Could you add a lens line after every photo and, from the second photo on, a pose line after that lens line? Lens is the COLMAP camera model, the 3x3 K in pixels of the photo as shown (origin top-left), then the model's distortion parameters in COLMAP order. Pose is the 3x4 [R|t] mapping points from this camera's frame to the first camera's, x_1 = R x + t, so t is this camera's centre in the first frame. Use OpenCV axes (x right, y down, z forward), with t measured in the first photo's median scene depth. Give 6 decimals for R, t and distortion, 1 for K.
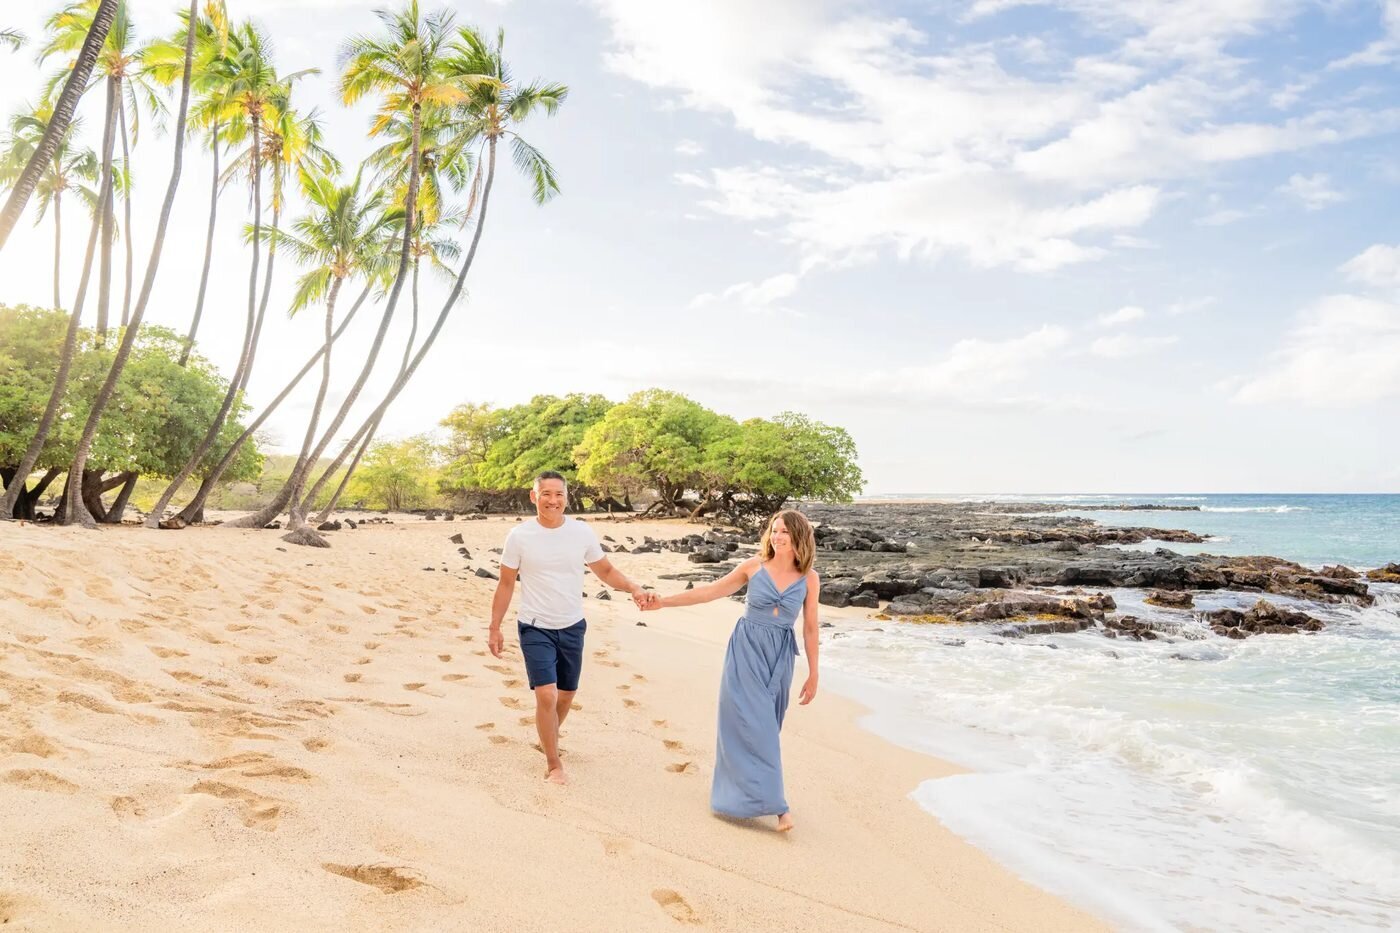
lens RADIAL K [[962.5, 0, 700.1], [0, 962.5, 432.3], [0, 0, 1]] dist [-0.046738, 0.002877]
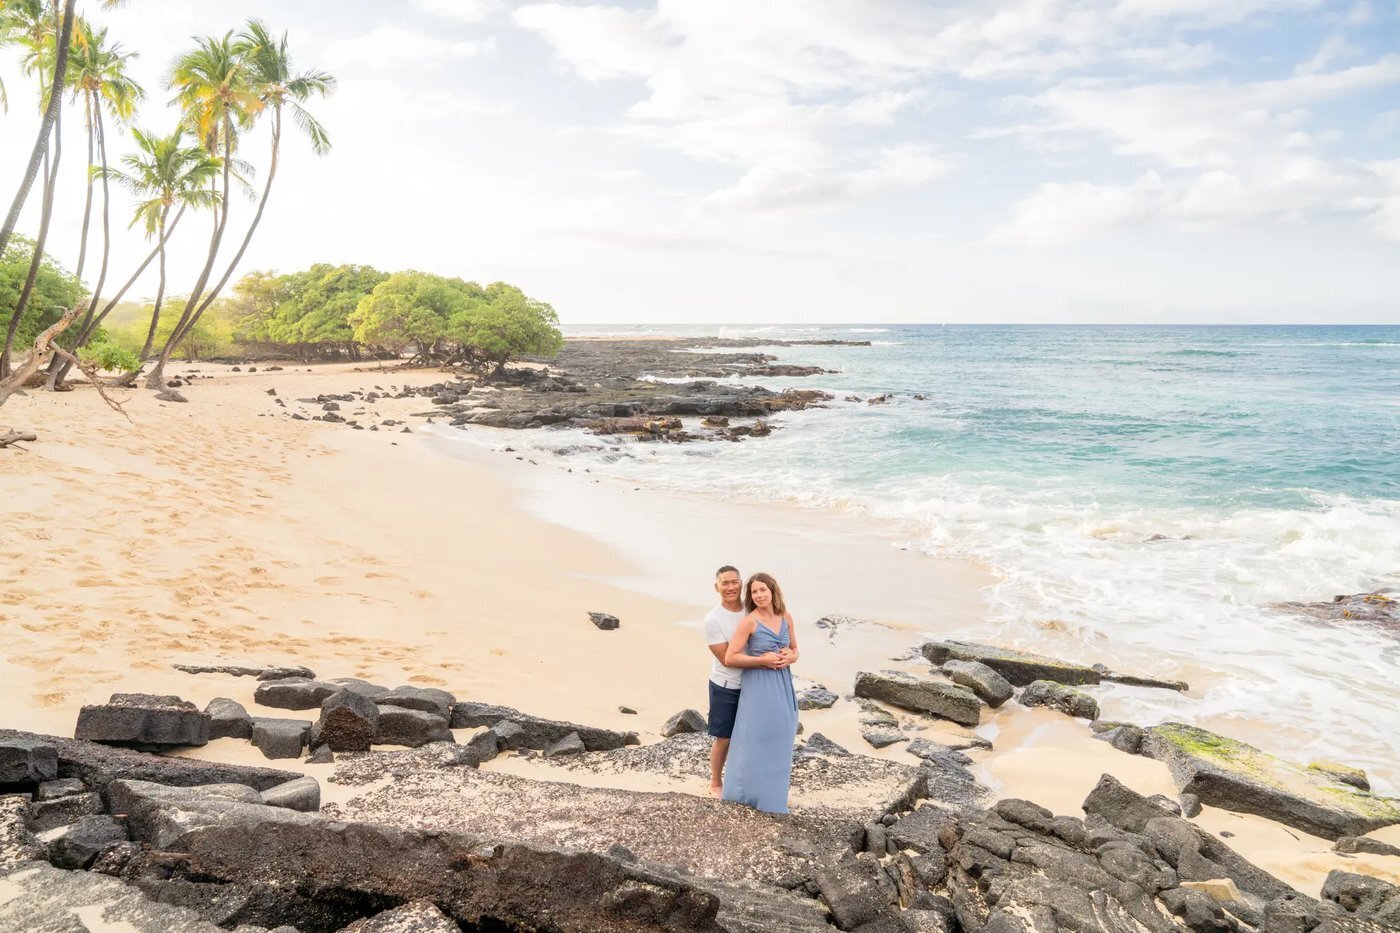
lens RADIAL K [[962.5, 0, 700.1], [0, 962.5, 432.3], [0, 0, 1]] dist [-0.046738, 0.002877]
pose [[0.976158, -0.029109, 0.215101, 0.056115], [-0.011494, 0.982645, 0.185140, -0.081144], [-0.216757, -0.183198, 0.958882, -0.426001]]
